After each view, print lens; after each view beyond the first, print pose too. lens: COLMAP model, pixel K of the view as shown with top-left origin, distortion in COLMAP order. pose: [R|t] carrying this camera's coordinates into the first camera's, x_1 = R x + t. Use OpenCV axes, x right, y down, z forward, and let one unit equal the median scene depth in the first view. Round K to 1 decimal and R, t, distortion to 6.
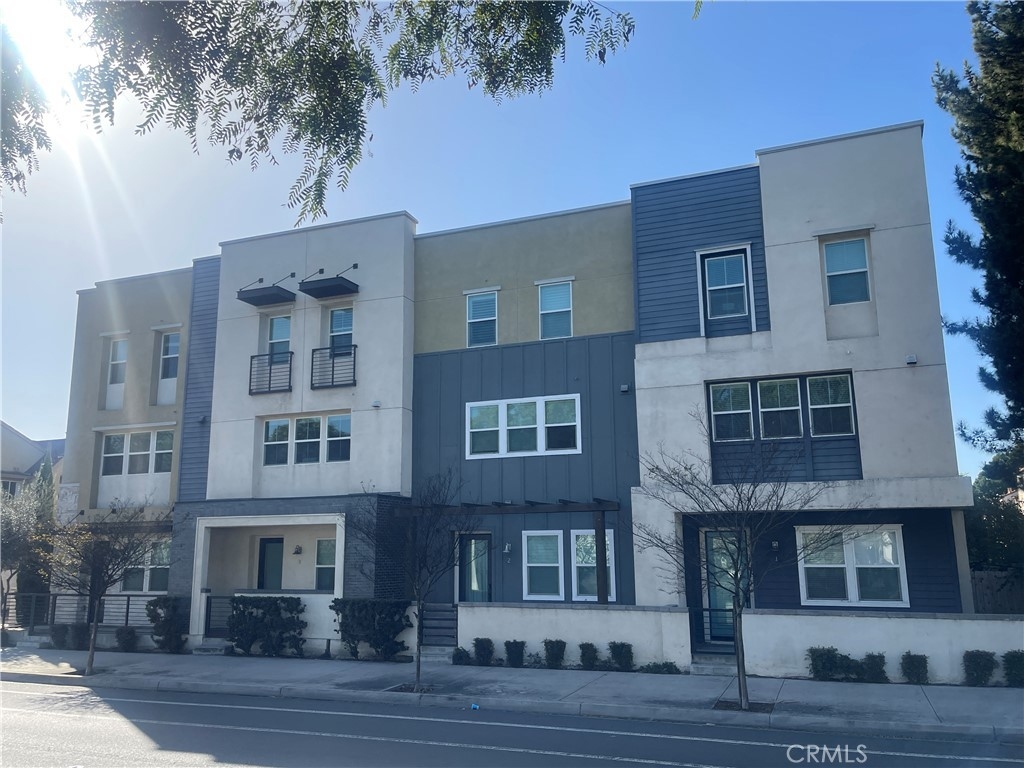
lens RADIAL K [[809.1, 0, 509.4], [0, 809.1, 386.3], [0, 0, 1]] dist [0.038566, 0.000179]
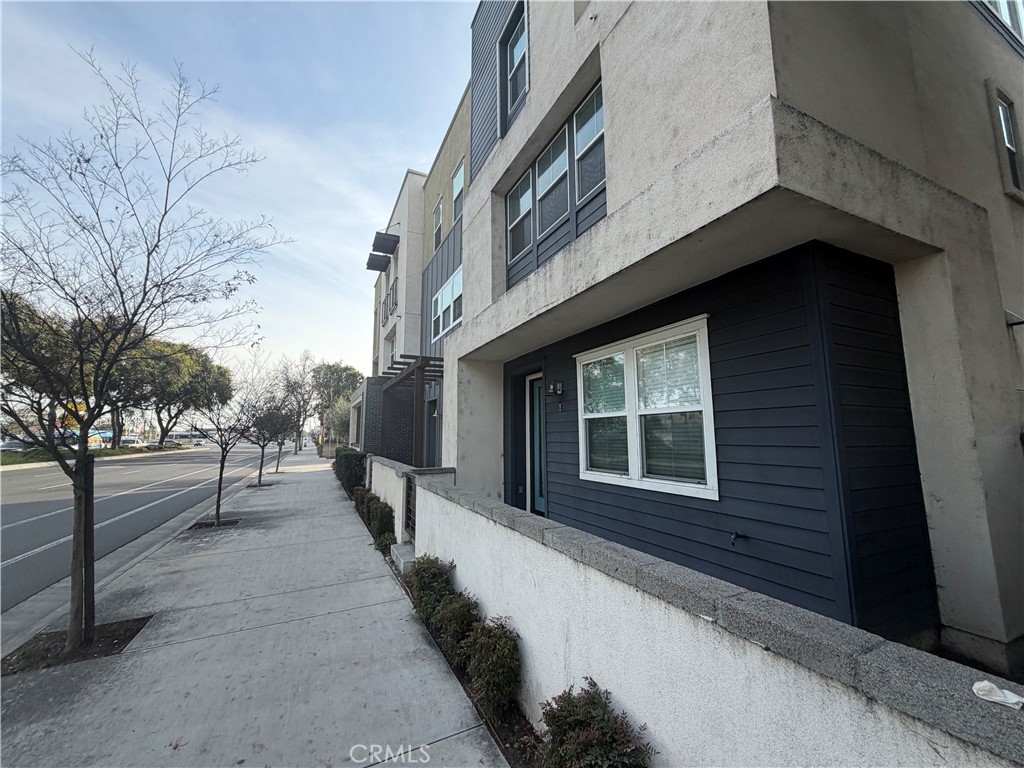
lens RADIAL K [[406.9, 0, 508.2], [0, 406.9, 382.2], [0, 0, 1]] dist [-0.003098, -0.000081]
pose [[0.722158, -0.085385, -0.686438, 0.549736], [0.139165, 0.989996, 0.023263, 0.185224], [0.677585, -0.112328, 0.726816, 0.762502]]
